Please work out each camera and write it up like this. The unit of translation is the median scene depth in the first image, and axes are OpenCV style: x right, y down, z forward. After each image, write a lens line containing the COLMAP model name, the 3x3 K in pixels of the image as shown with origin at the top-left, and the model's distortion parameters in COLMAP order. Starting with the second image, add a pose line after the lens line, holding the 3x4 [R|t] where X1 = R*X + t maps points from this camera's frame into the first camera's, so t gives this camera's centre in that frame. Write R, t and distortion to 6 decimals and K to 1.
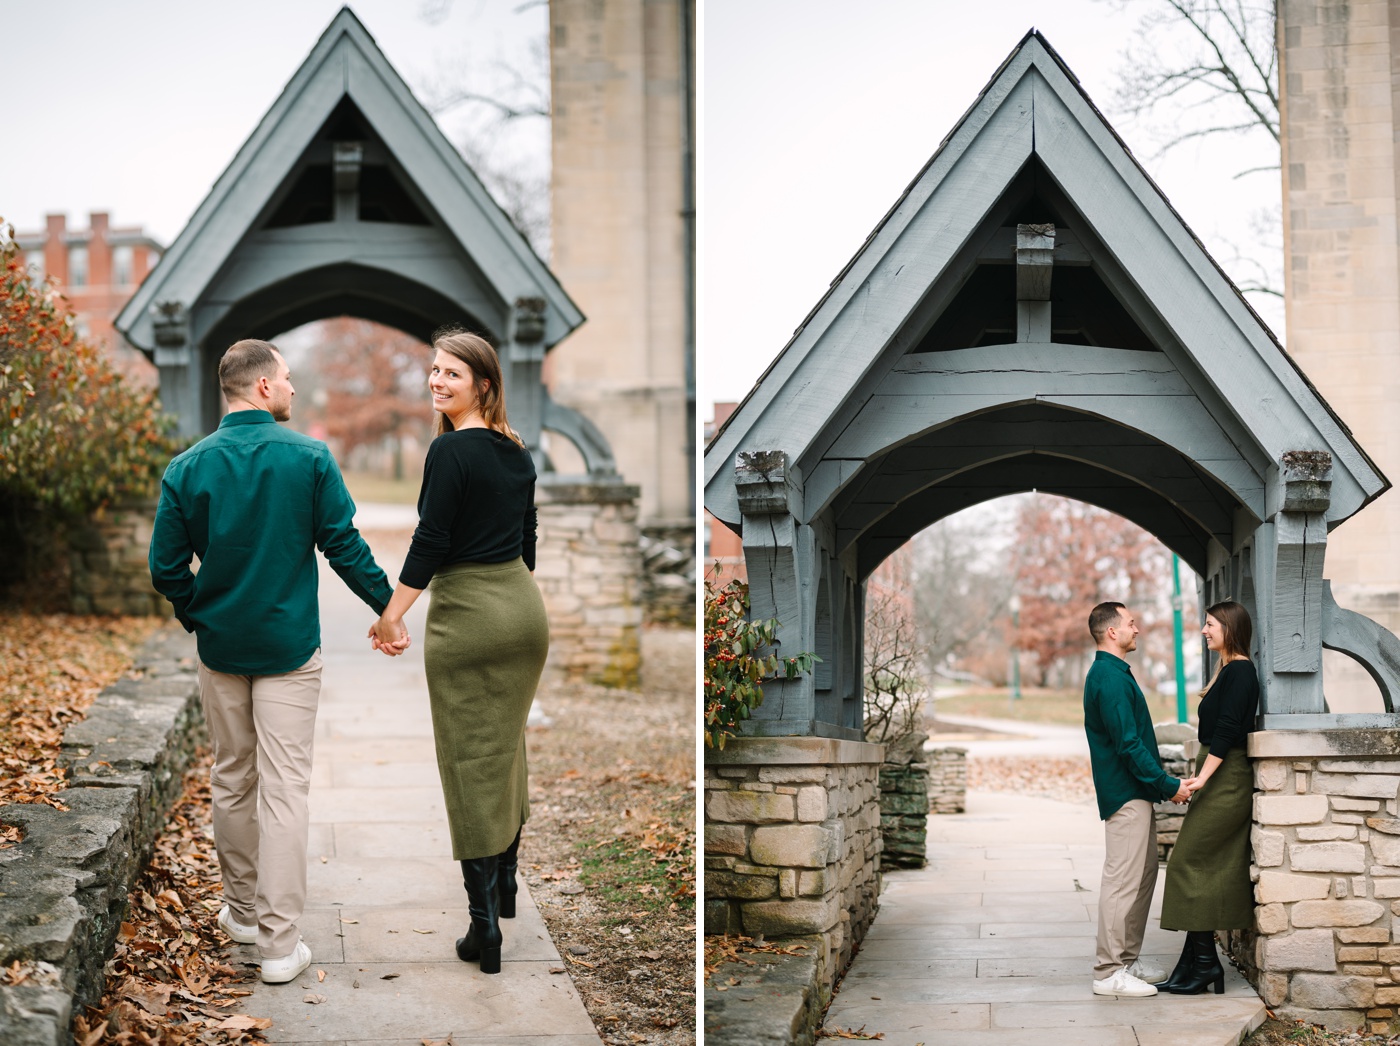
lens RADIAL K [[1596.8, 0, 700.0], [0, 1596.8, 523.0], [0, 0, 1]] dist [-0.016178, -0.002109]
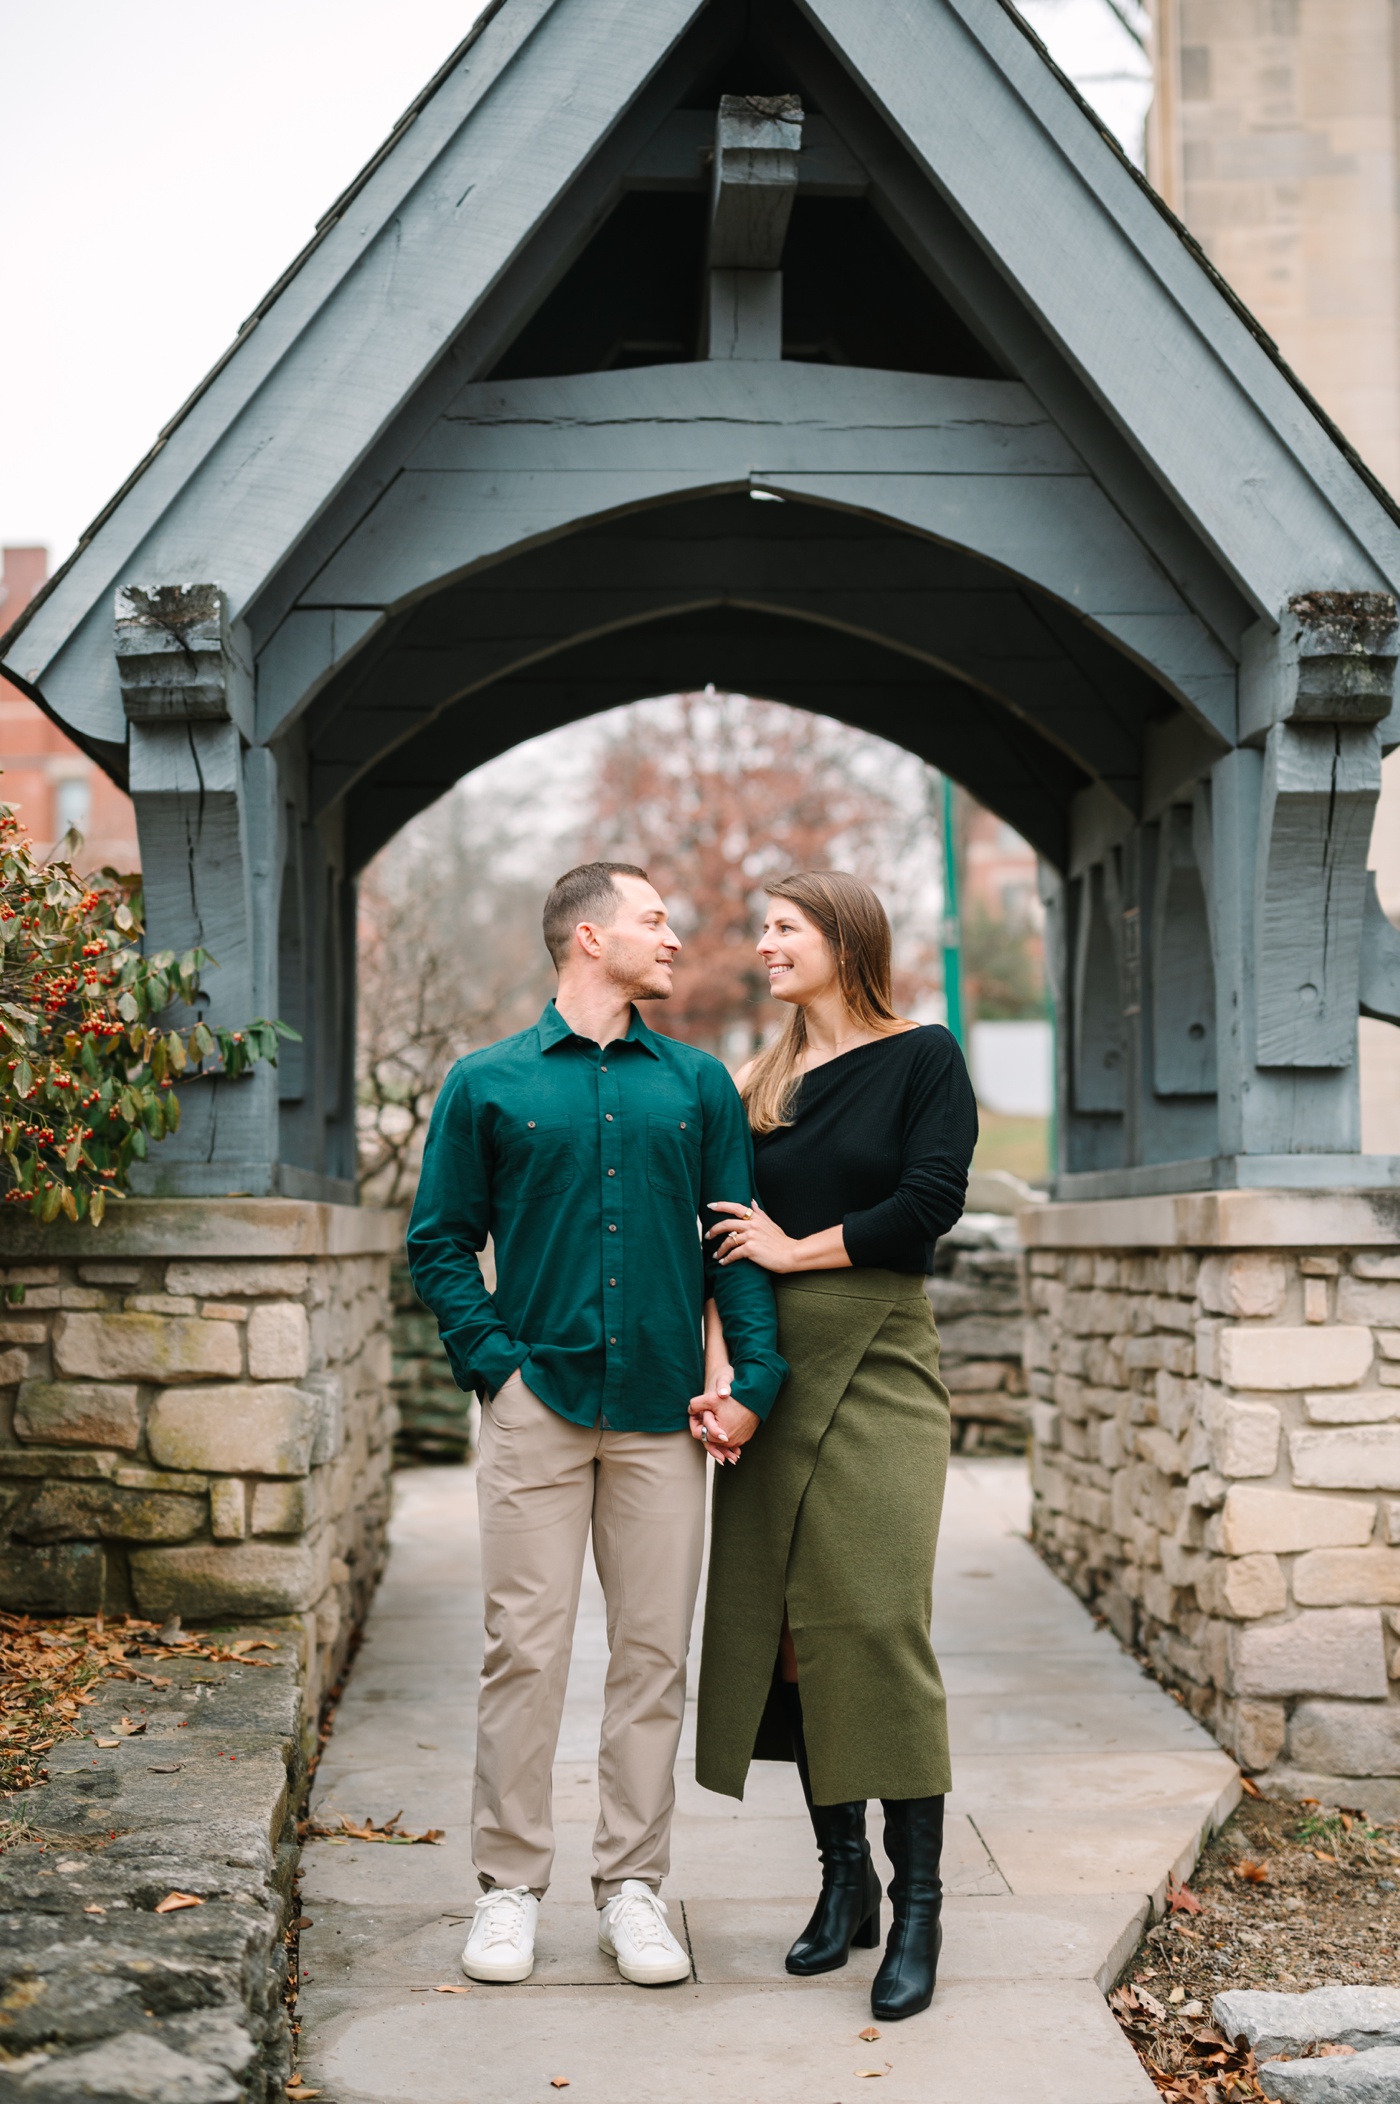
lens RADIAL K [[7058.9, 0, 700.0], [0, 7058.9, 1052.0], [0, 0, 1]] dist [0.006302, -2.027242]
pose [[0.999974, 0.003843, -0.006022, 0.207071], [-0.003198, 0.994599, 0.103739, -0.124490], [0.006388, -0.103717, 0.994586, -1.058142]]
